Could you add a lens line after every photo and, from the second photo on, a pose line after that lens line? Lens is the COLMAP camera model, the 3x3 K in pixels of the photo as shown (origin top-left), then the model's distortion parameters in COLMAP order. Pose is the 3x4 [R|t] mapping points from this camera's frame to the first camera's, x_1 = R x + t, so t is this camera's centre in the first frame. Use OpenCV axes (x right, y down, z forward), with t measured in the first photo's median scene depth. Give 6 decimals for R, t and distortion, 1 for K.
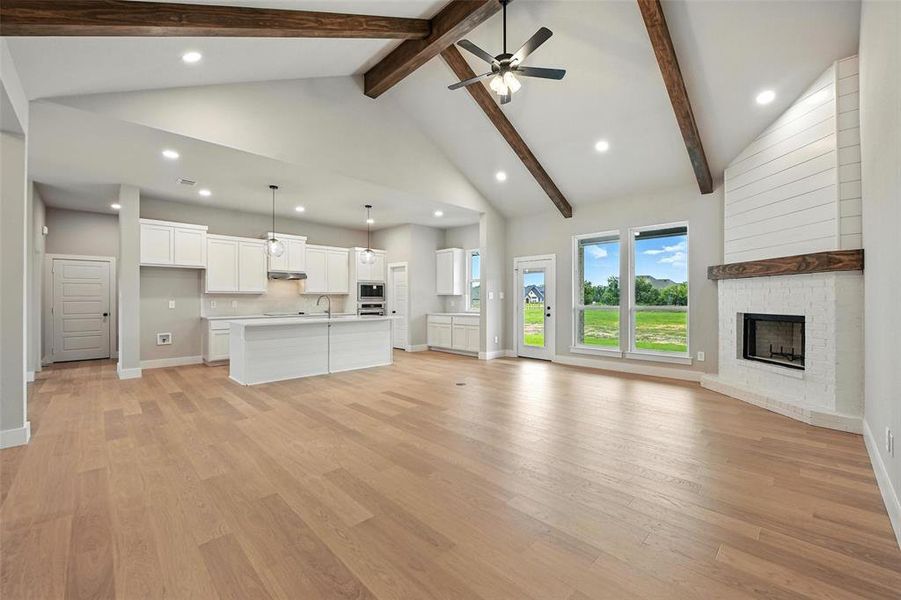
lens RADIAL K [[362.2, 0, 454.2], [0, 362.2, 298.4], [0, 0, 1]] dist [-0.008524, -0.000232]
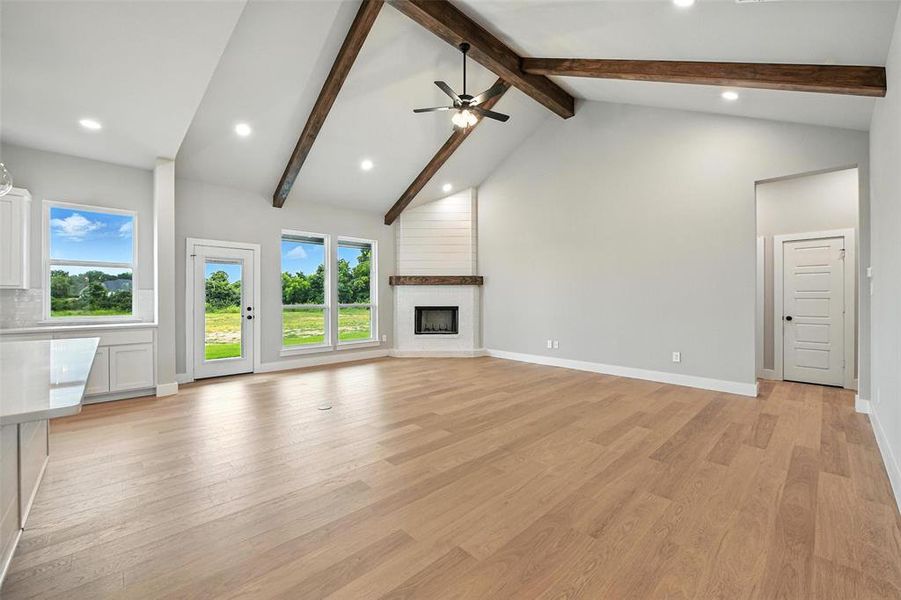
lens RADIAL K [[362.2, 0, 454.2], [0, 362.2, 298.4], [0, 0, 1]] dist [-0.008524, -0.000232]
pose [[0.017146, -0.000301, 0.999853, -0.678201], [0.000045, 1.000000, 0.000300, 0.003122], [-0.999853, 0.000039, 0.017146, 0.646198]]
